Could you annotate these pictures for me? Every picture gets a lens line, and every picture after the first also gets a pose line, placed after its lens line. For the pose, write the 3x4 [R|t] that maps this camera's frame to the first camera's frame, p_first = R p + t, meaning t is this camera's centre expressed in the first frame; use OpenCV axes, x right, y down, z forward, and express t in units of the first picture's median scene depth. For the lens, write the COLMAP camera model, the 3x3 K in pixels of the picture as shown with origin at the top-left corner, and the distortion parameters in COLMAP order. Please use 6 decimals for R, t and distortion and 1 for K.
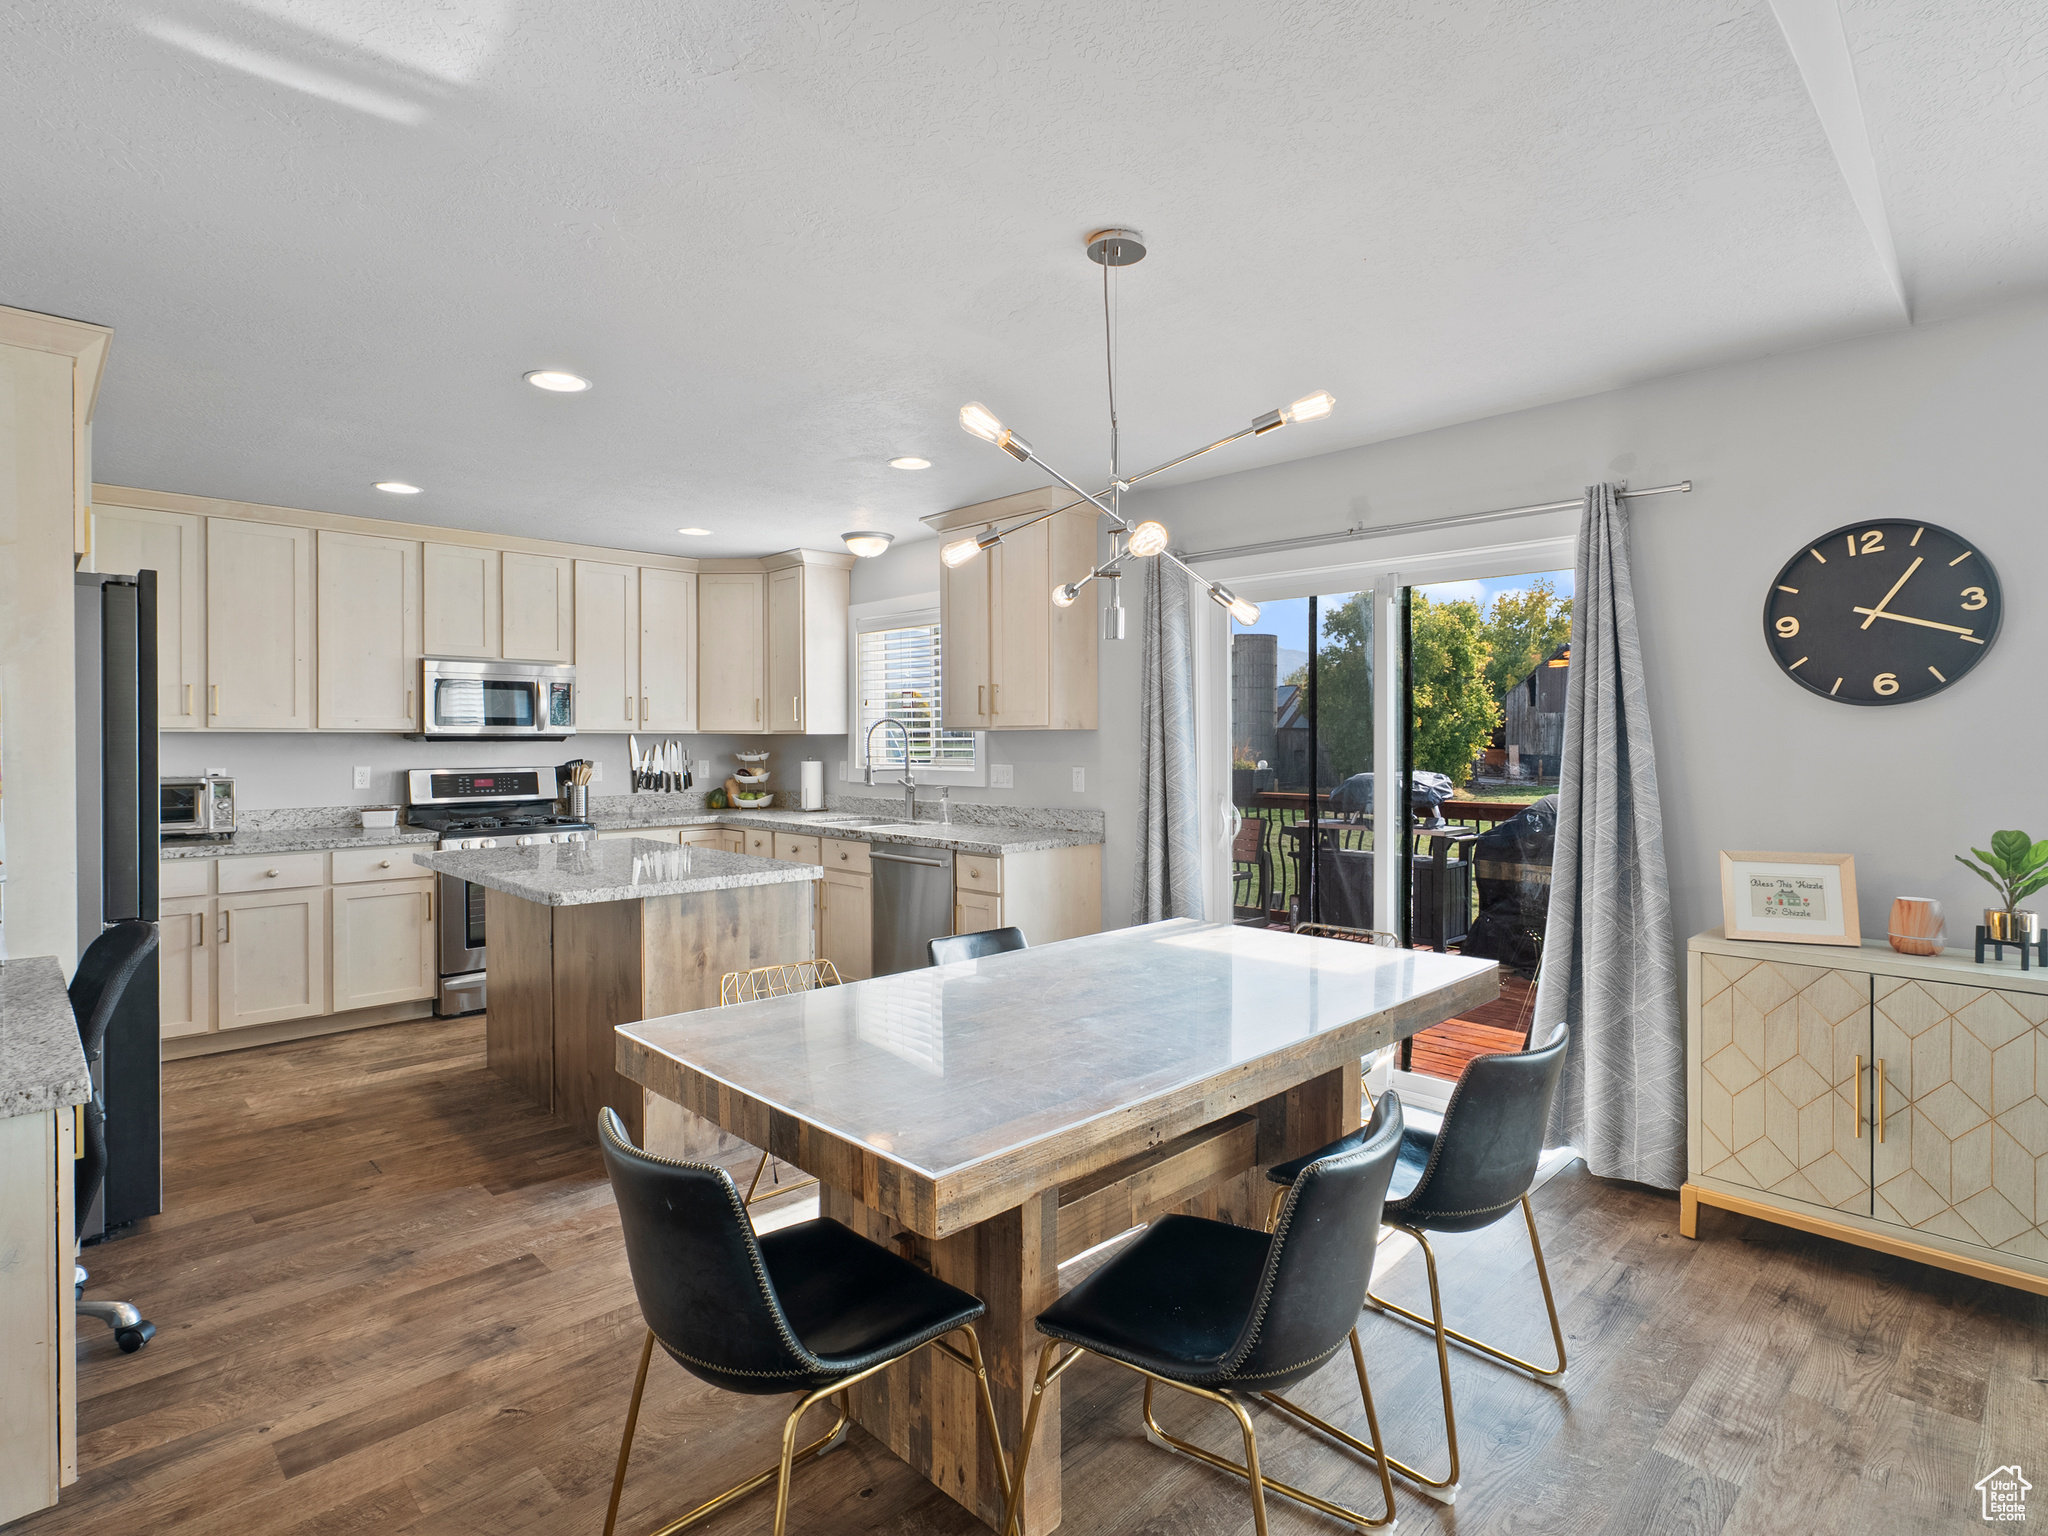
lens RADIAL K [[1051.7, 0, 1012.7], [0, 1051.7, 756.3], [0, 0, 1]] dist [-0.006228, 0.003280]
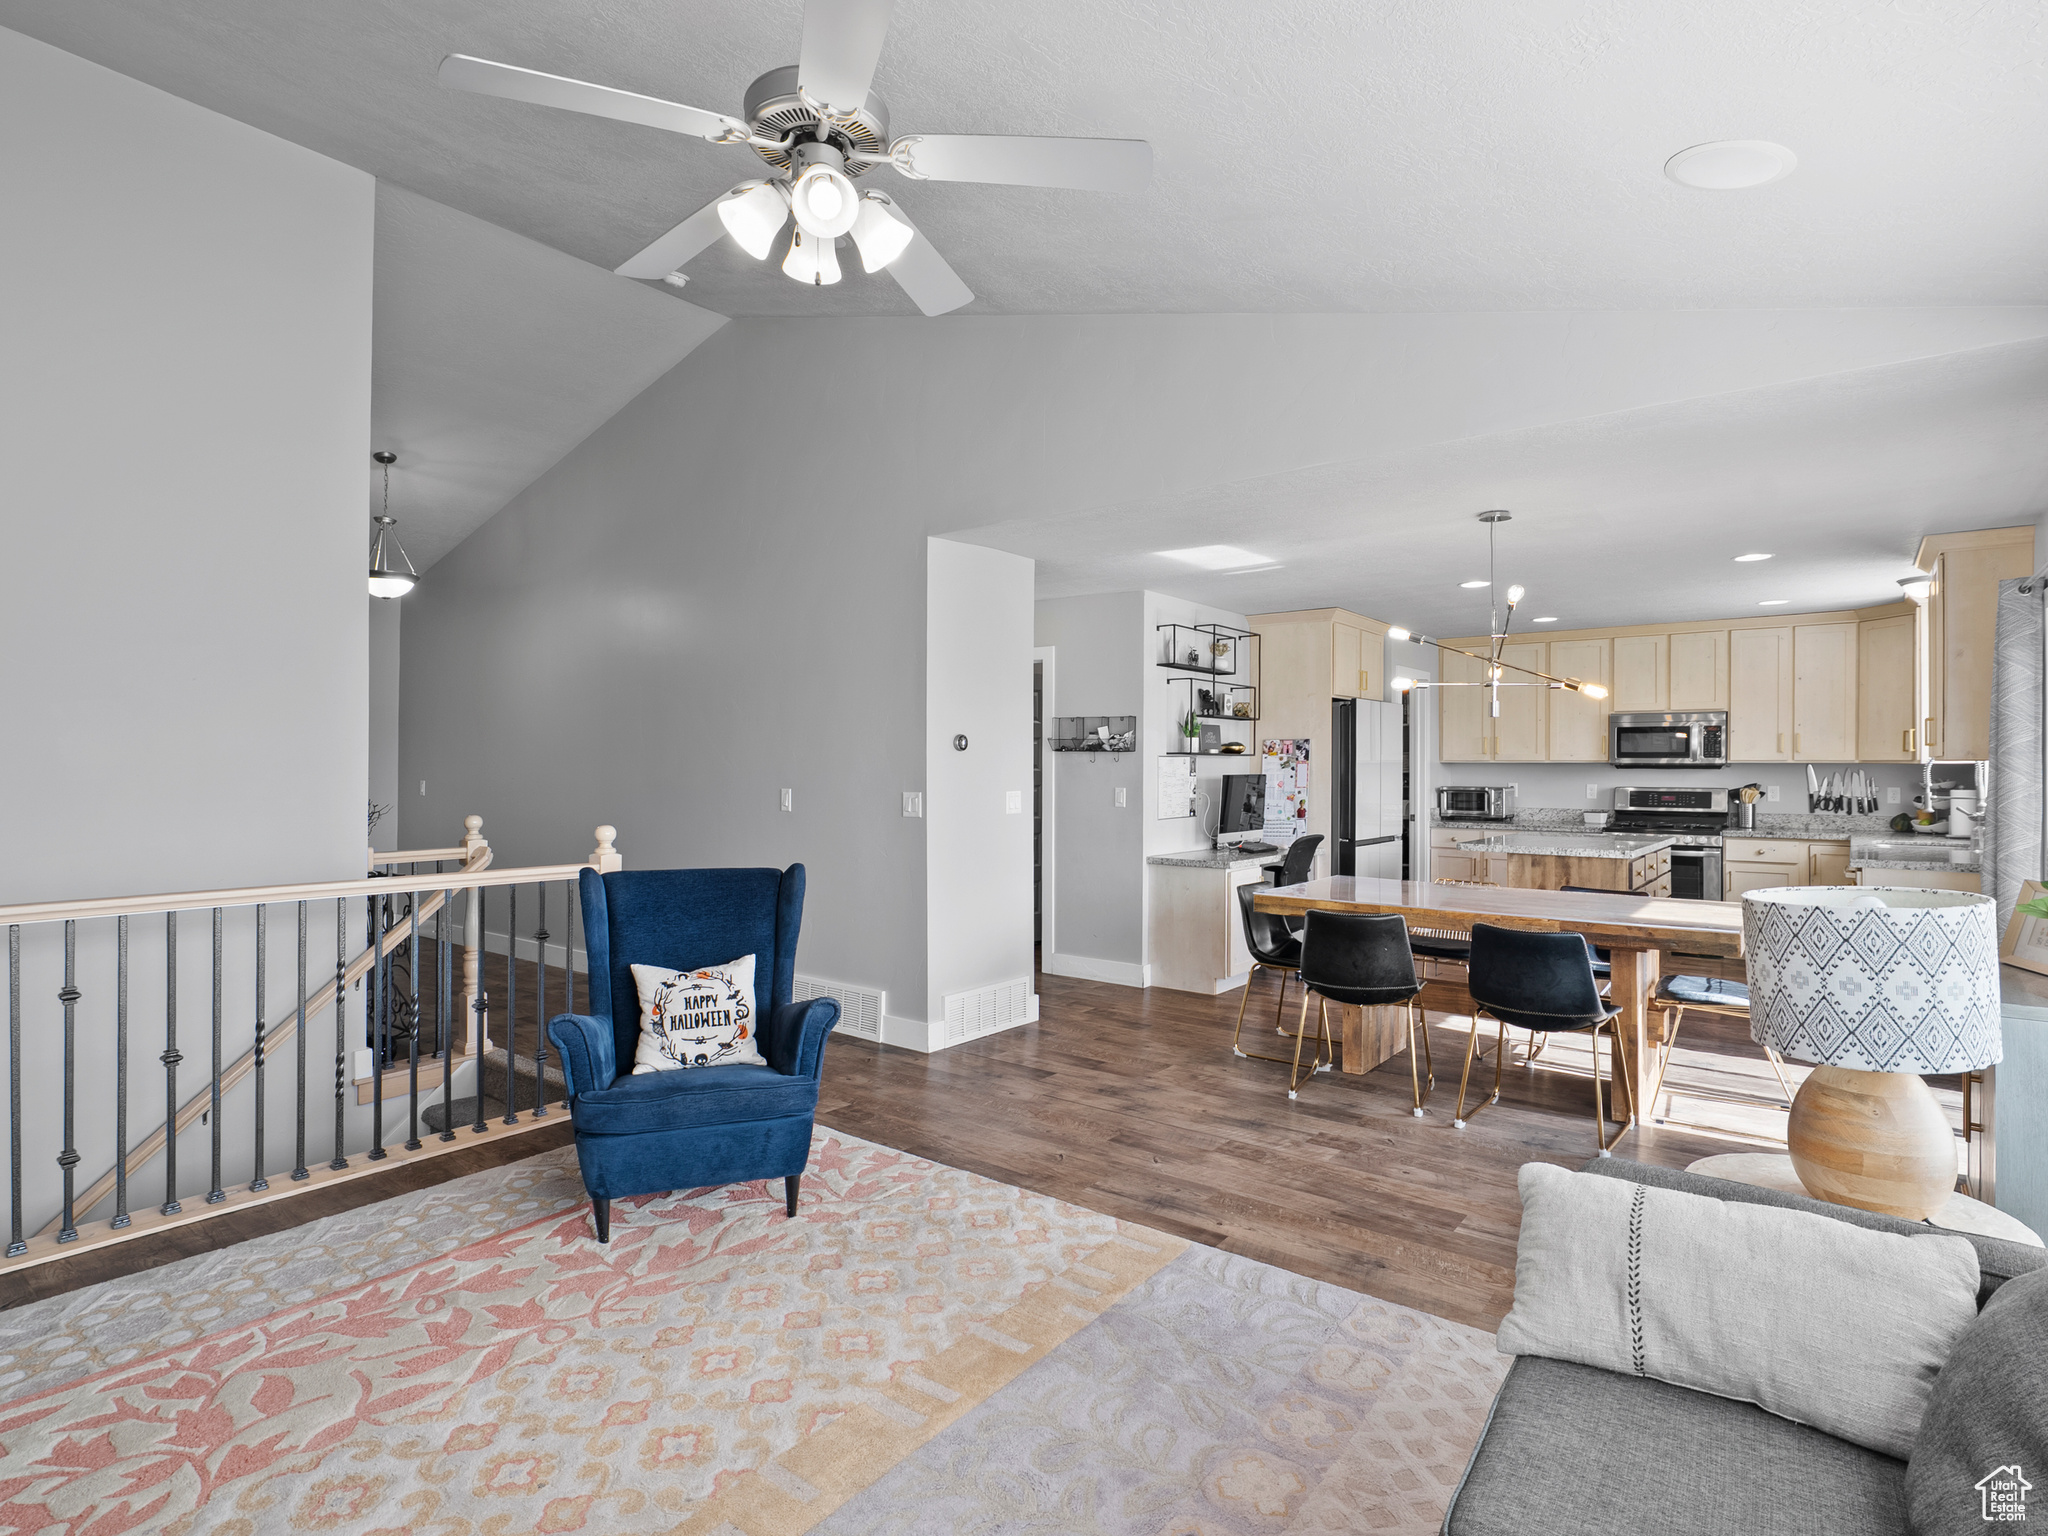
lens RADIAL K [[1051.7, 0, 1032.7], [0, 1051.7, 771.0], [0, 0, 1]] dist [-0.006228, 0.003280]
pose [[0.145005, 0.007429, -0.989403, 0.872295], [-0.018524, 0.999817, 0.004792, -0.002371], [0.989257, 0.017633, 0.145116, -0.061289]]
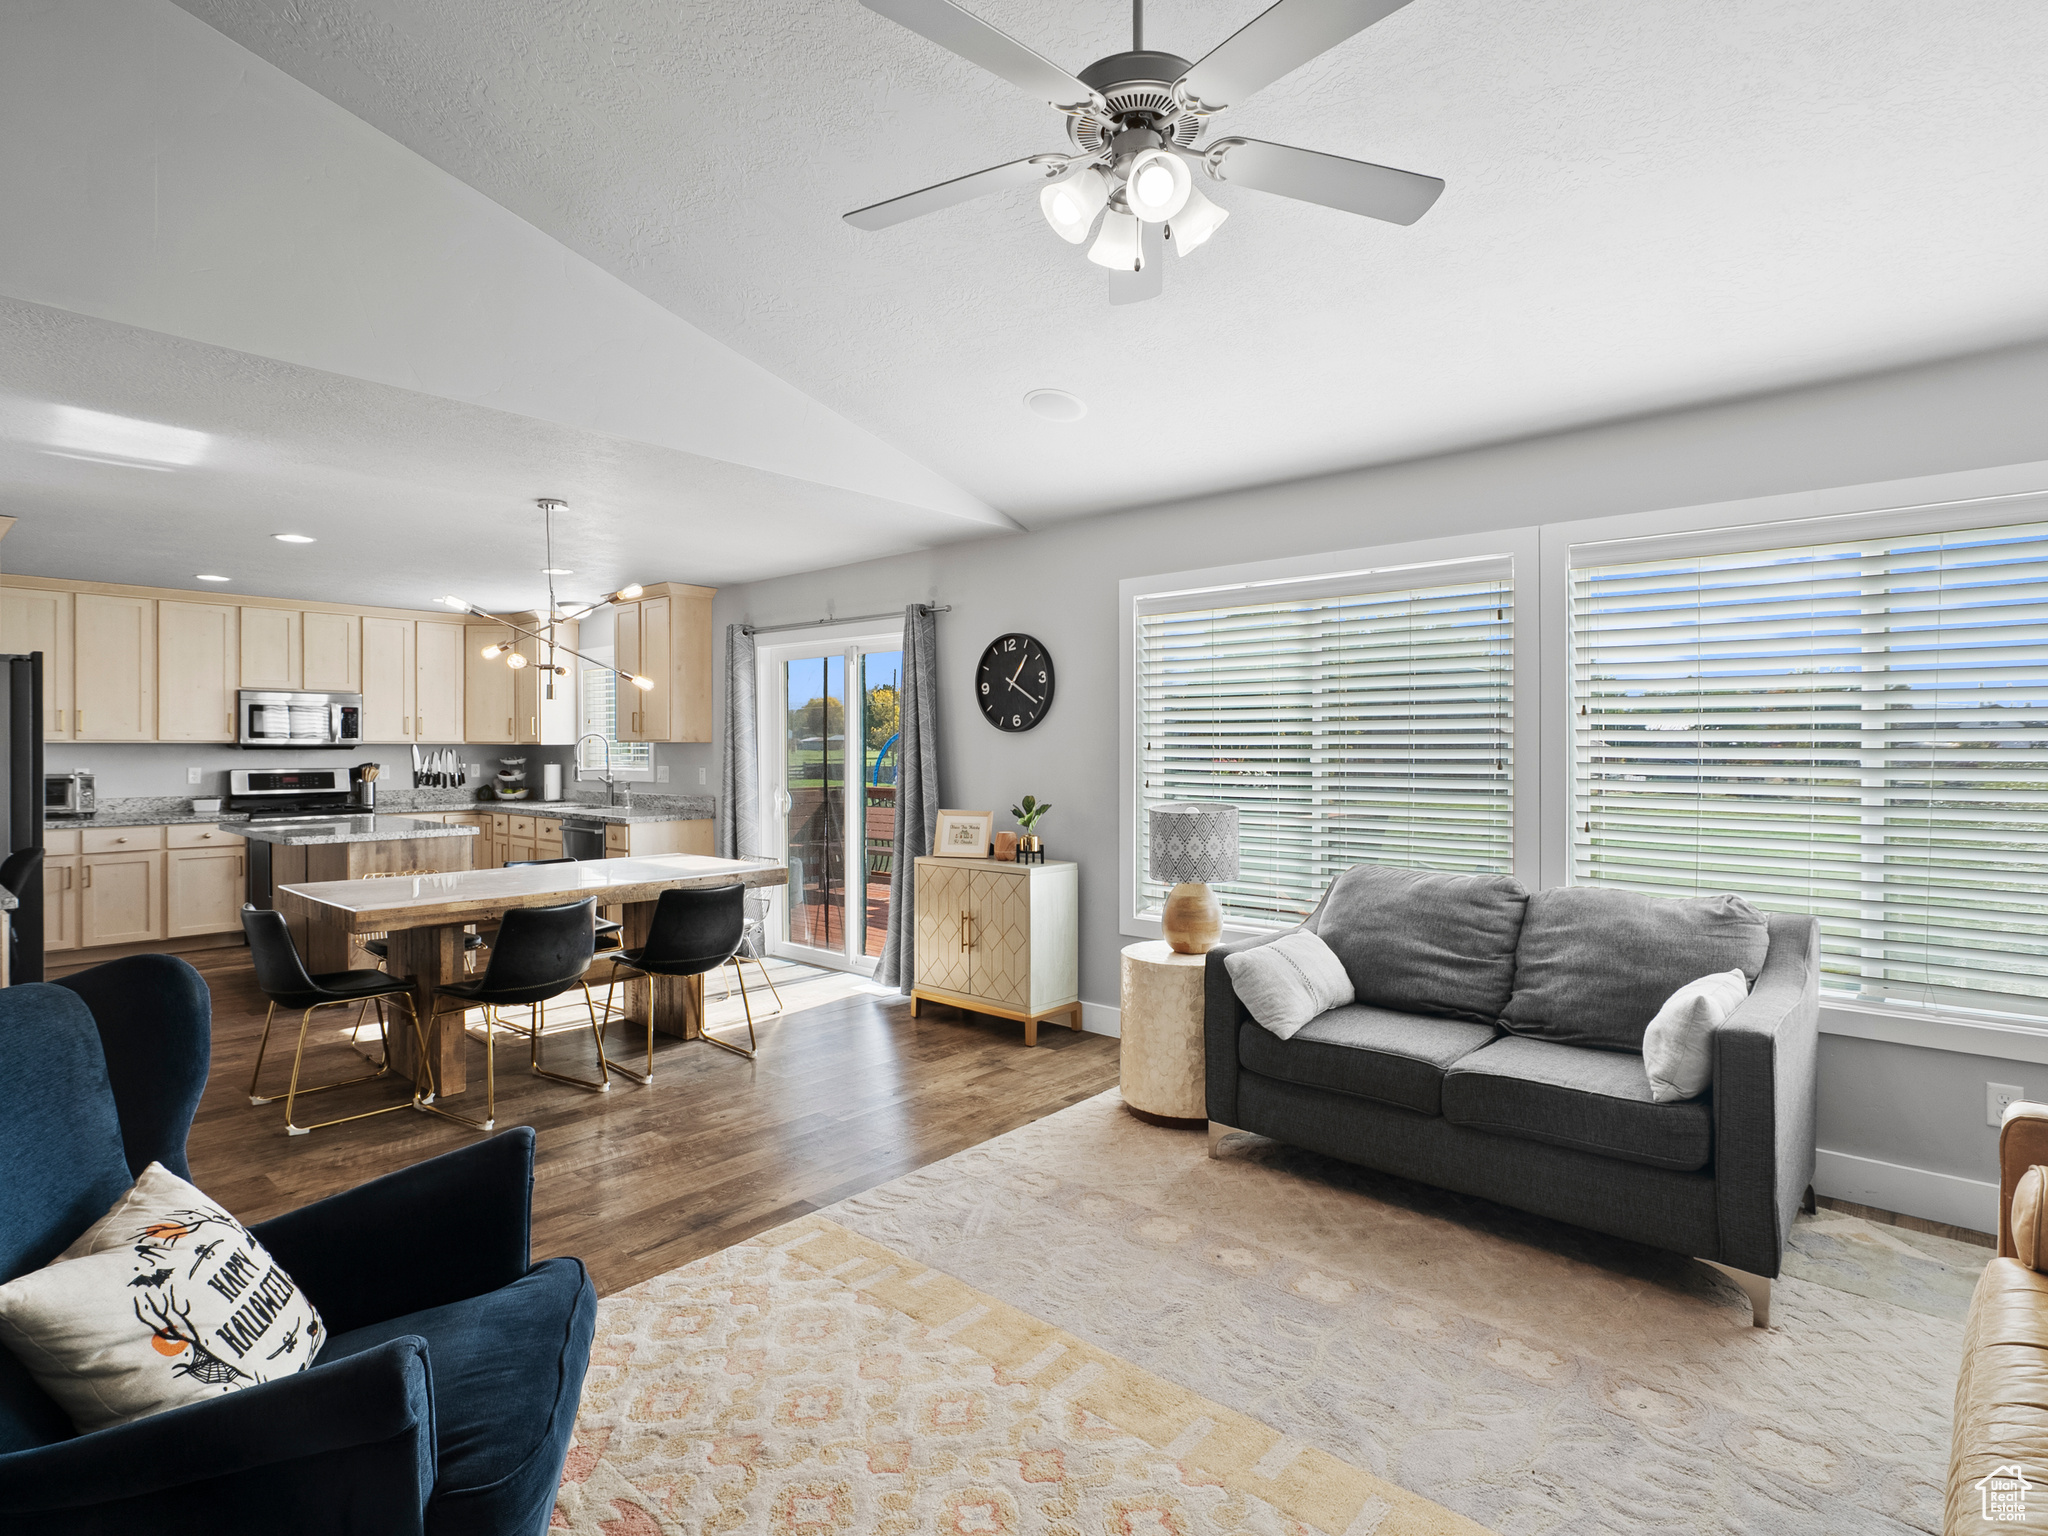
lens RADIAL K [[1051.7, 0, 1014.9], [0, 1051.7, 762.2], [0, 0, 1]] dist [-0.006228, 0.003280]
pose [[0.997326, 0.001009, 0.073071, 0.380404], [-0.000808, 0.999996, -0.002786, 0.006189], [-0.073073, 0.002720, 0.997323, -0.487031]]
